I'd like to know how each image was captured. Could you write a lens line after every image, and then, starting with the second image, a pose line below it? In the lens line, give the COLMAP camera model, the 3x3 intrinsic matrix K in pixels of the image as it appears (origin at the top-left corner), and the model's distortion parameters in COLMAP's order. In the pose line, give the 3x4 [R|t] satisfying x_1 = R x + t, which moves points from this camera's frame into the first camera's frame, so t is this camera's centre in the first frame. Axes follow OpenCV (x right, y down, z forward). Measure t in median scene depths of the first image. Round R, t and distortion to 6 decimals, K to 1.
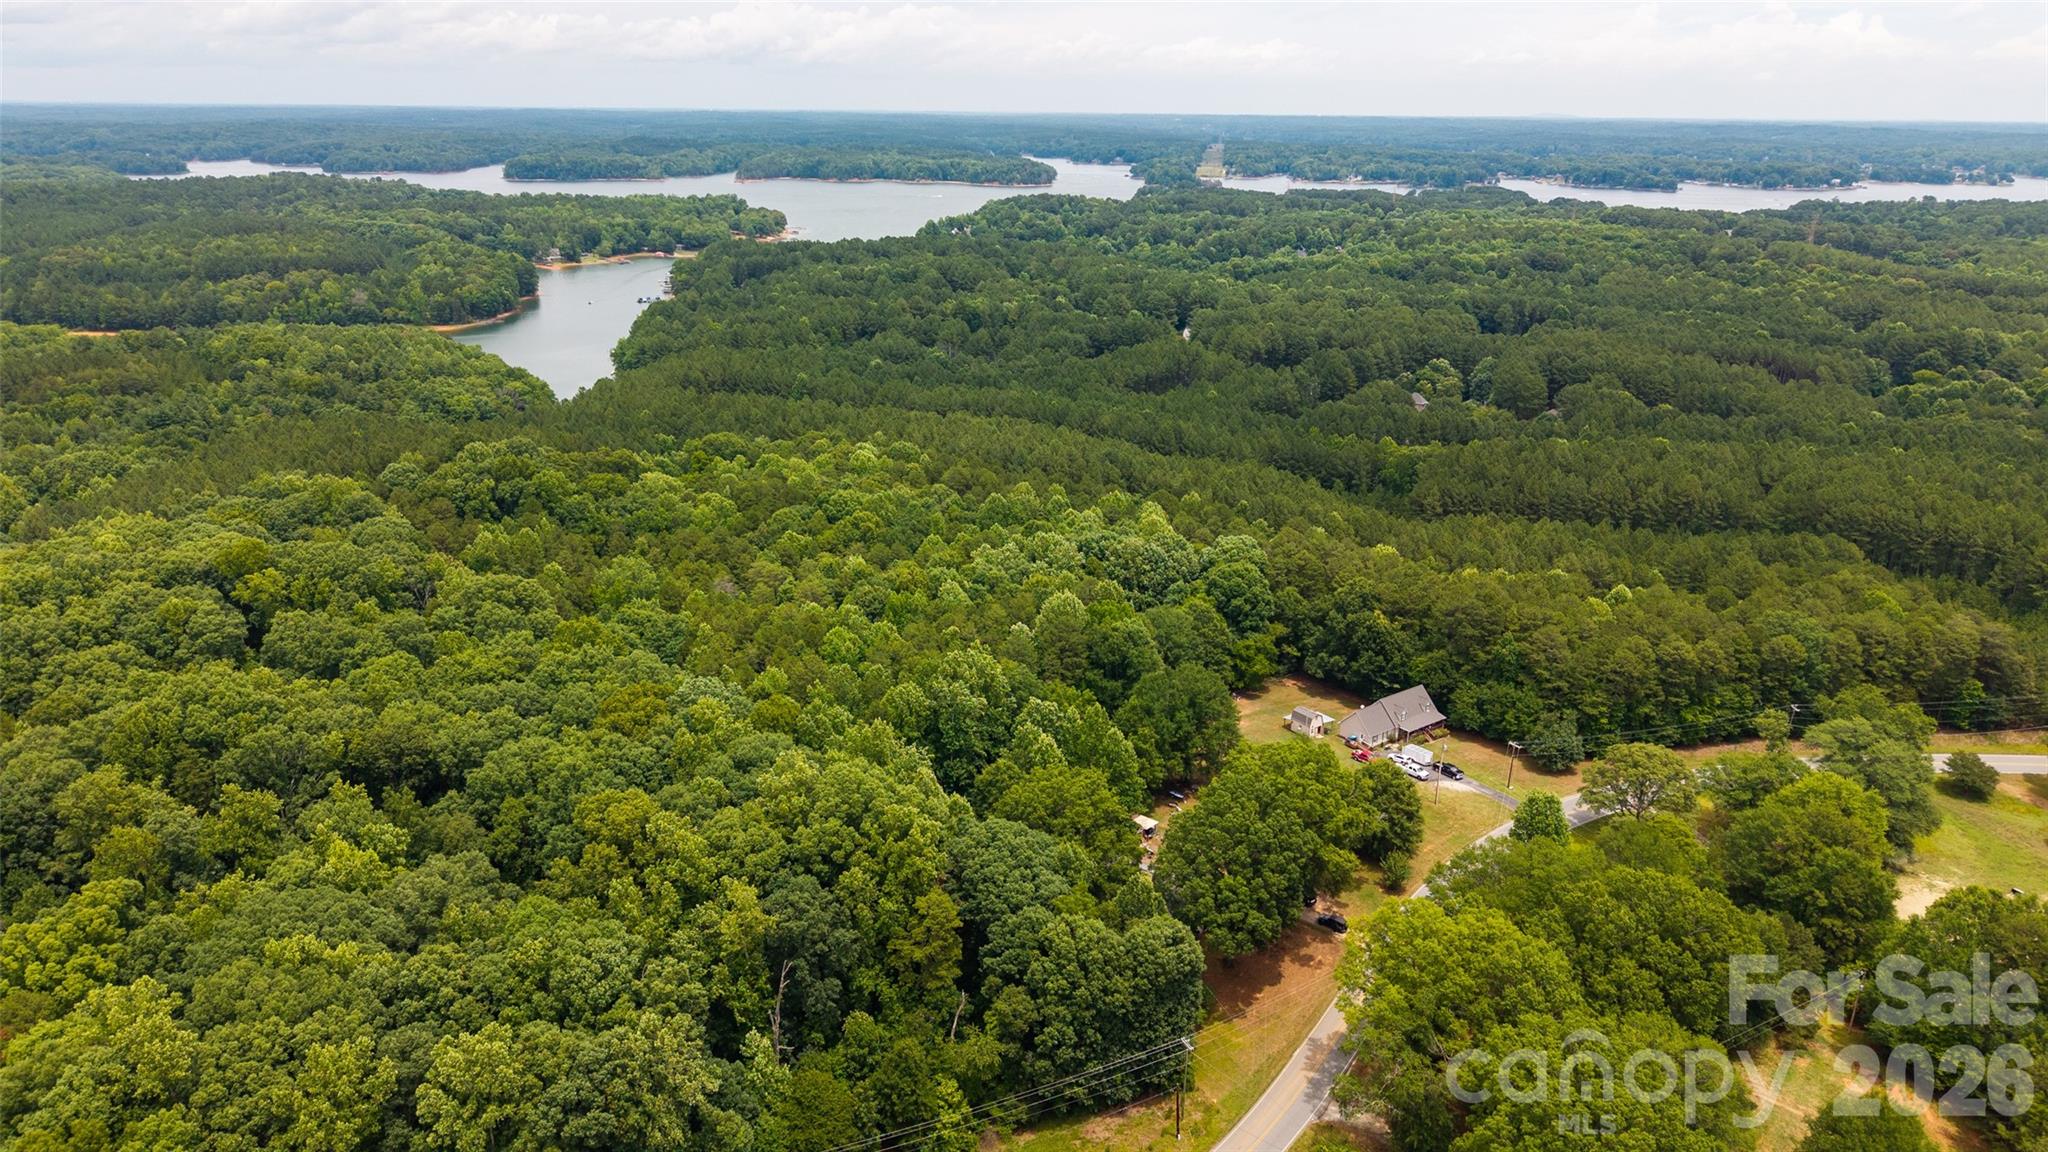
lens RADIAL K [[1366.0, 0, 1026.8], [0, 1366.0, 570.8], [0, 0, 1]] dist [0.016021, -0.022095]
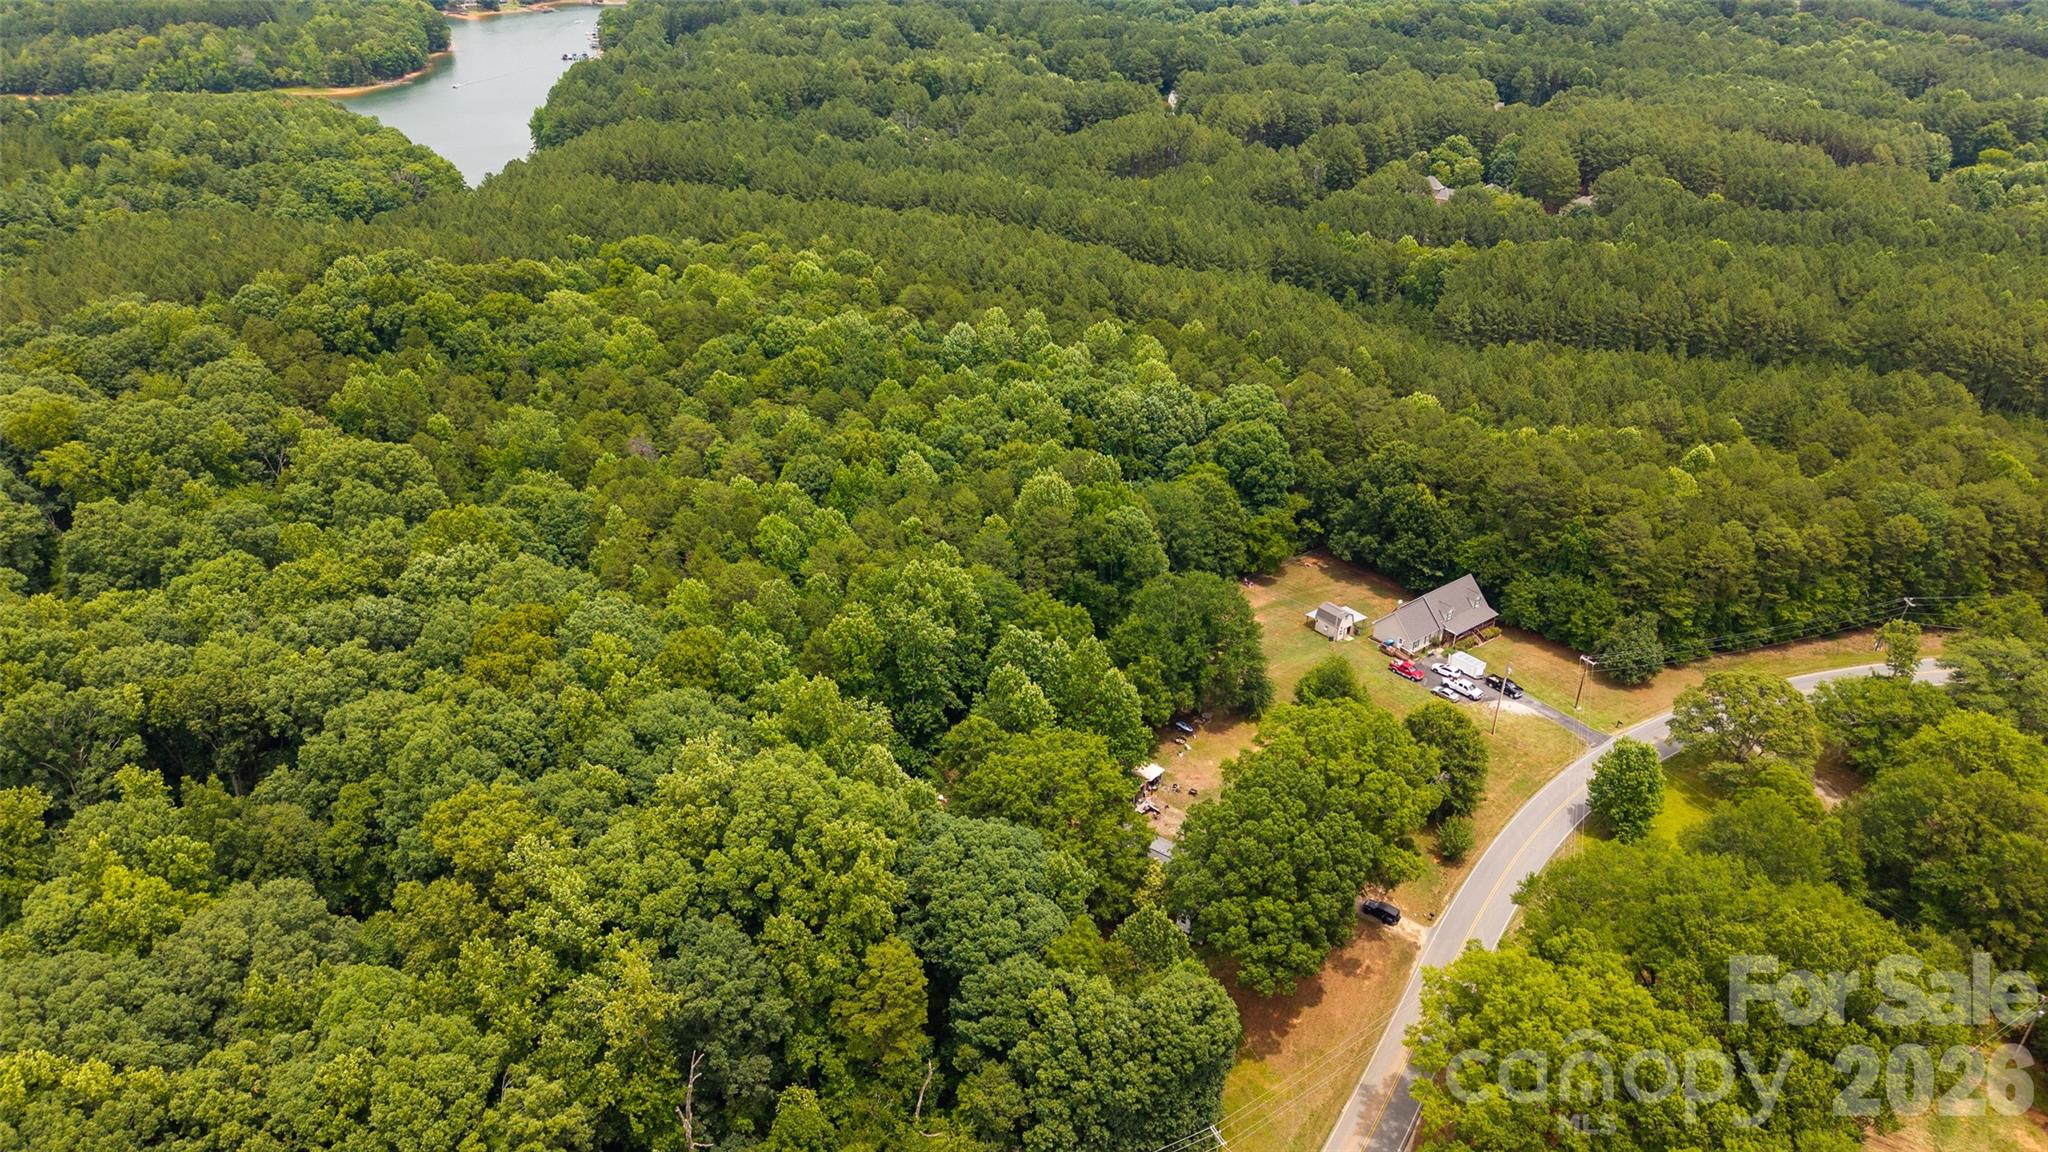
lens RADIAL K [[1366.0, 0, 1027.1], [0, 1366.0, 573.9], [0, 0, 1]] dist [0.016021, -0.022095]
pose [[0.999707, -0.008743, 0.022571, -0.003695], [0.004720, 0.984995, 0.172520, -0.059745], [-0.023740, -0.172363, 0.984747, 0.163538]]
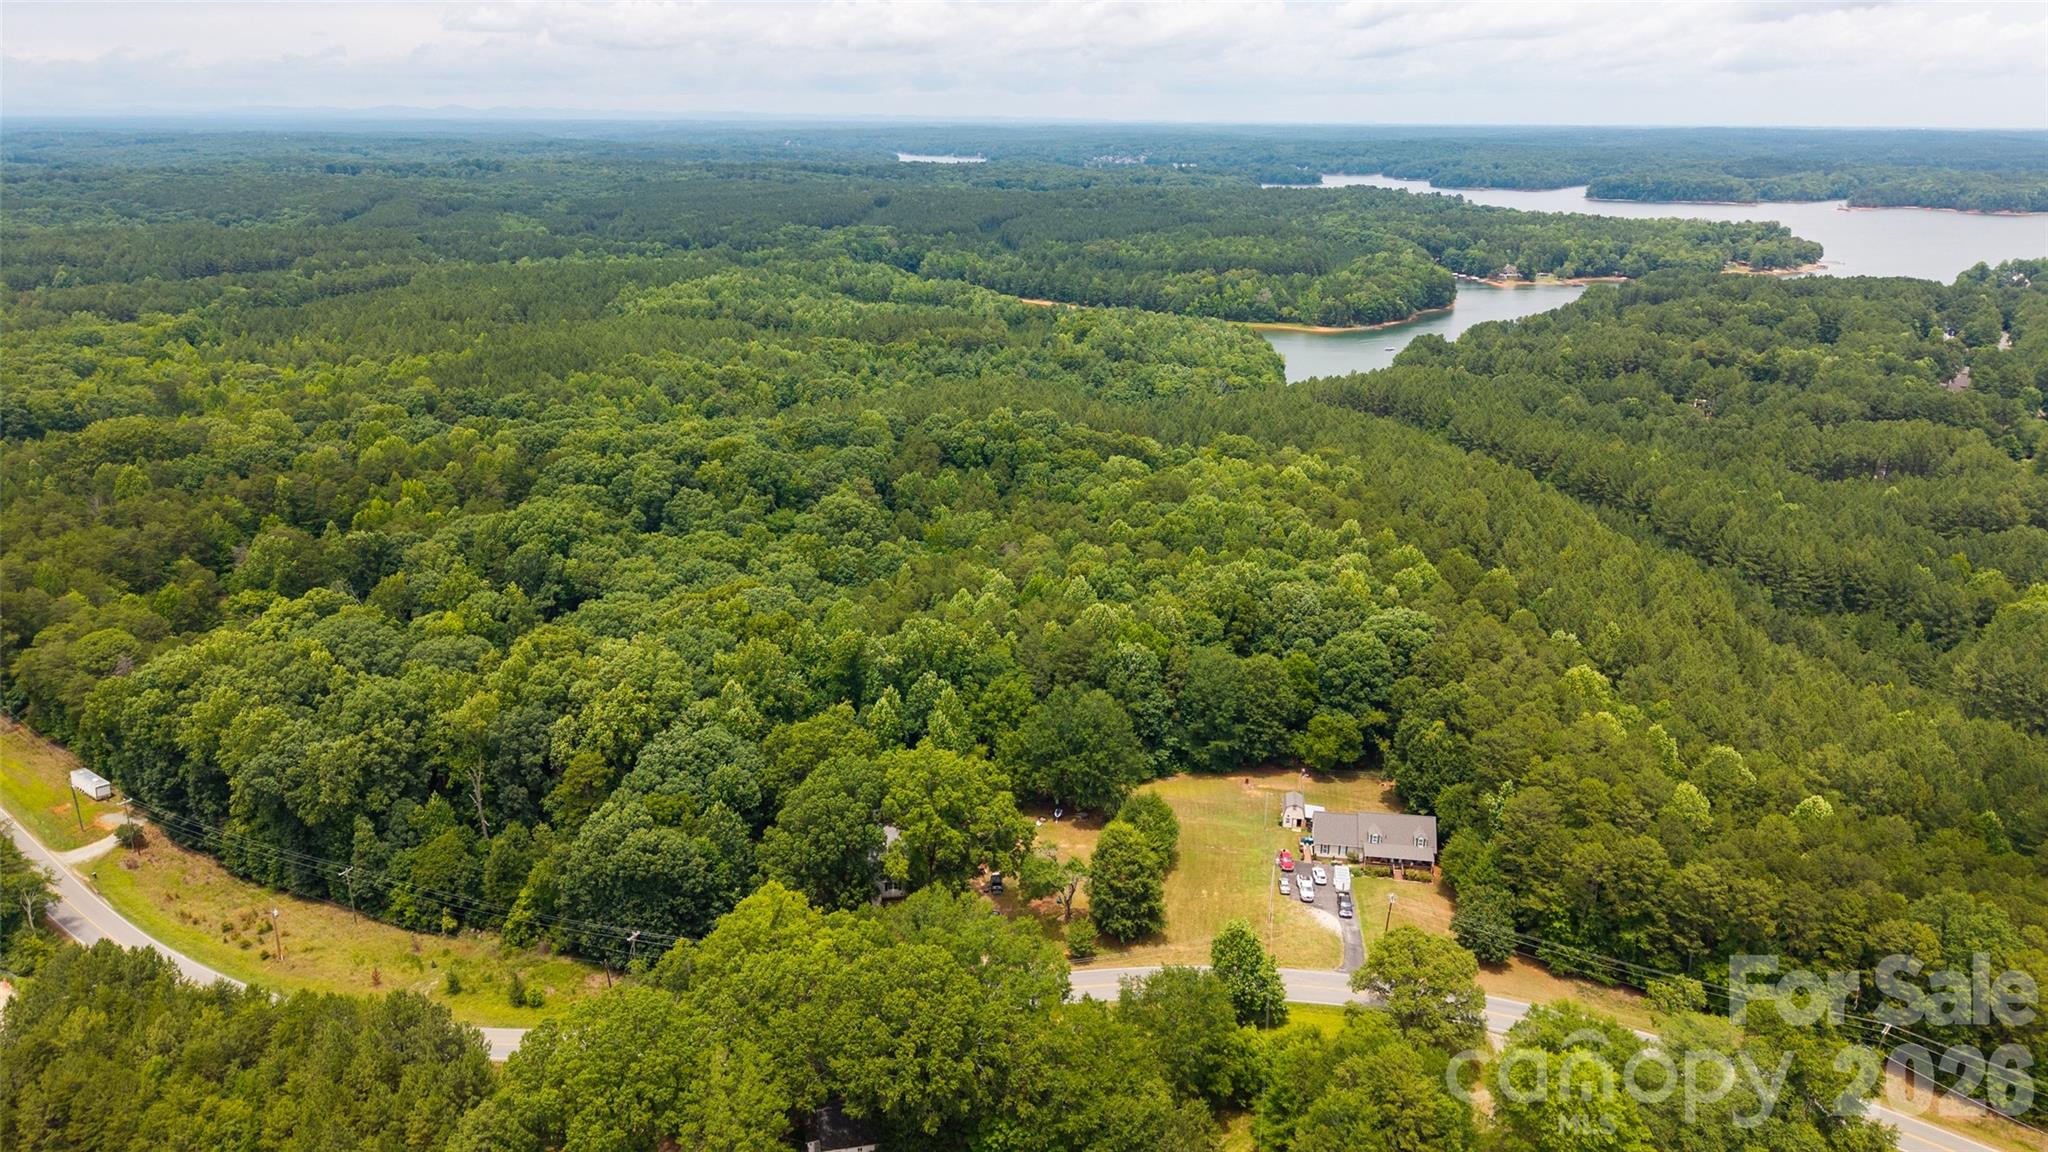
lens RADIAL K [[1366.0, 0, 1018.4], [0, 1366.0, 583.4], [0, 0, 1]] dist [0.016021, -0.022095]
pose [[0.702720, 0.221645, -0.676060, 0.599132], [-0.224462, 0.970773, 0.084952, -0.063062], [0.675130, 0.092053, 0.731933, 0.195503]]
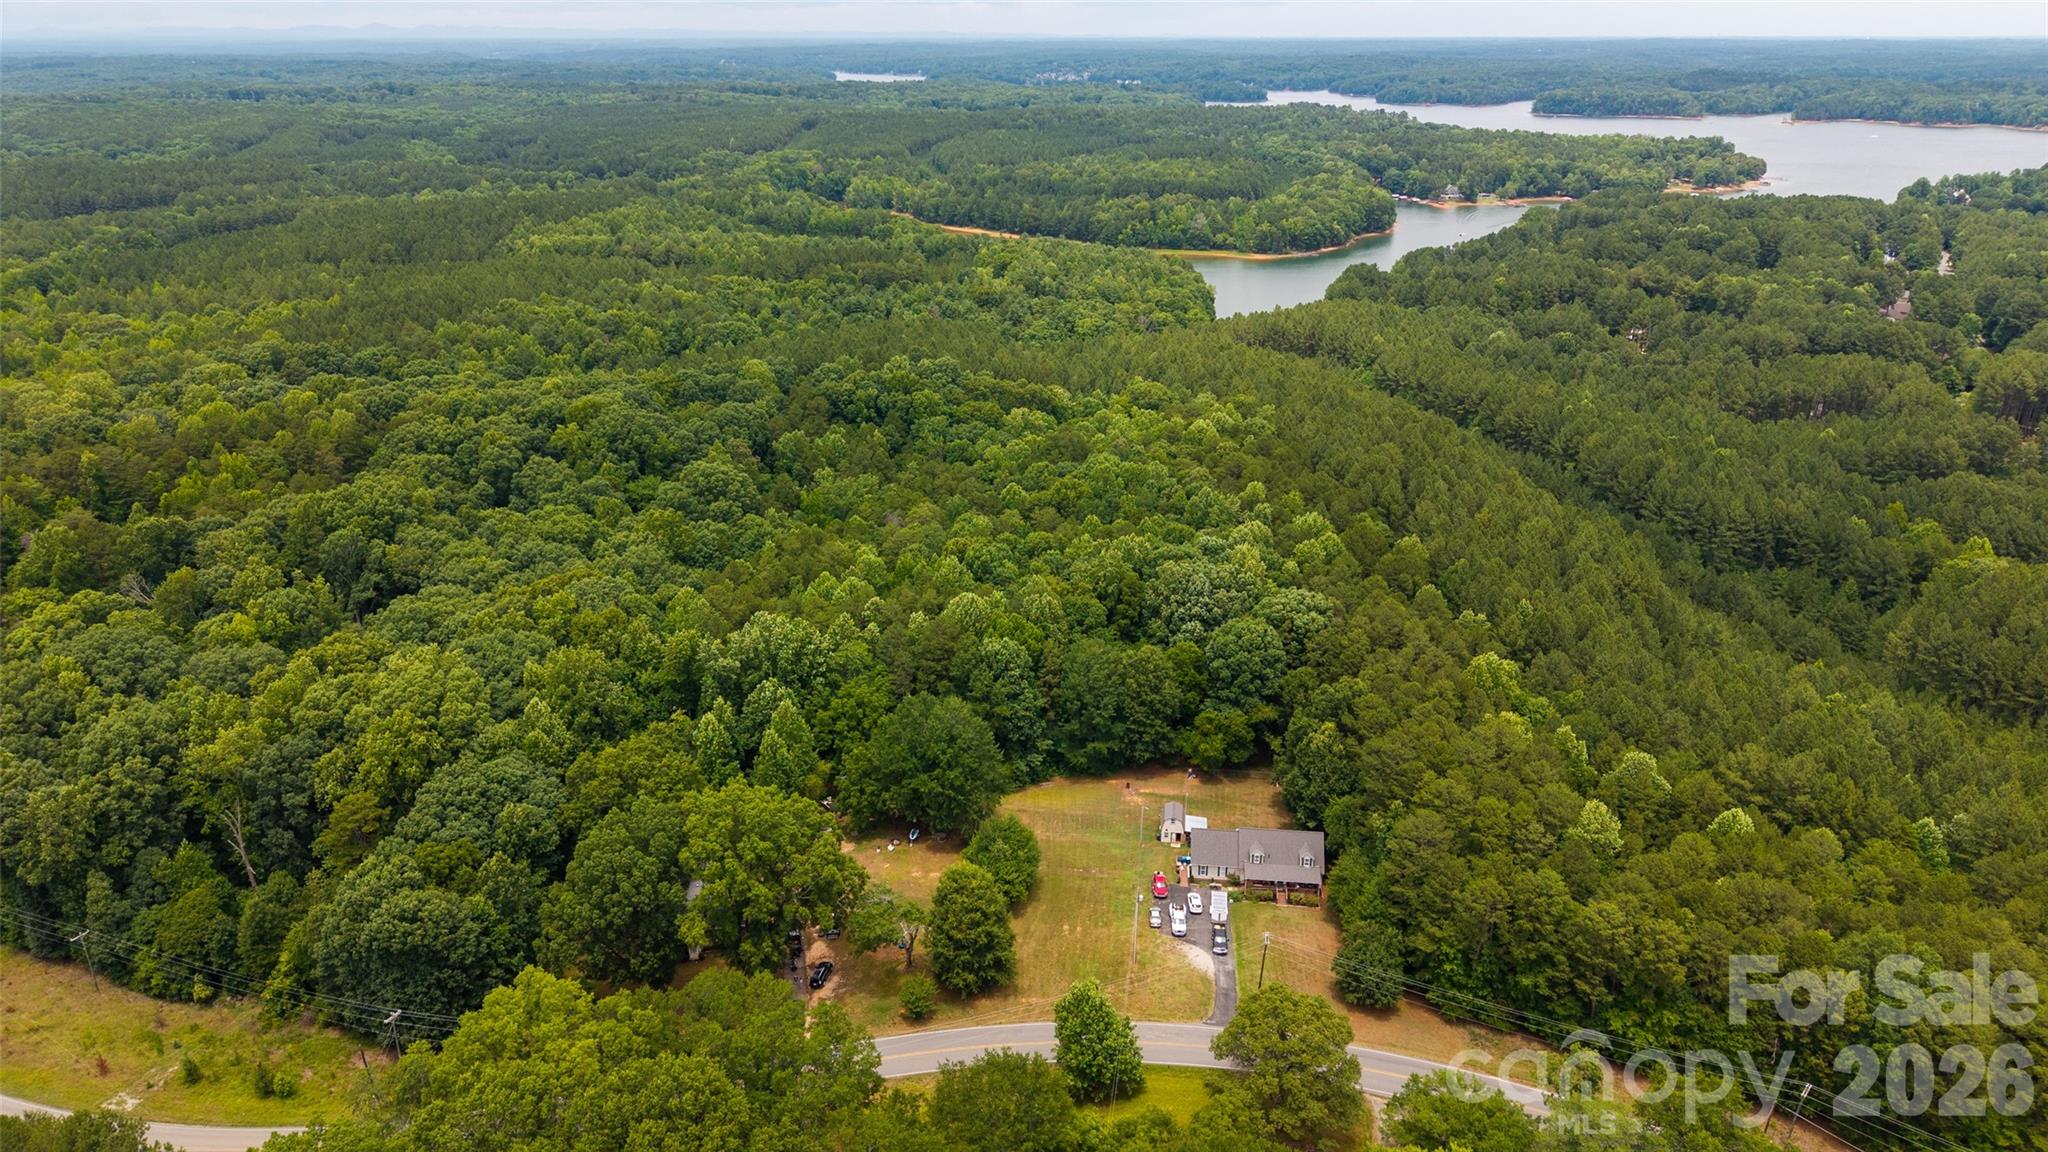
lens RADIAL K [[1366.0, 0, 1021.0], [0, 1366.0, 586.1], [0, 0, 1]] dist [0.016021, -0.022095]
pose [[0.729826, 0.244307, -0.638488, 0.573819], [-0.209033, 0.968982, 0.131830, -0.104078], [0.650891, 0.037252, 0.758257, 0.296957]]
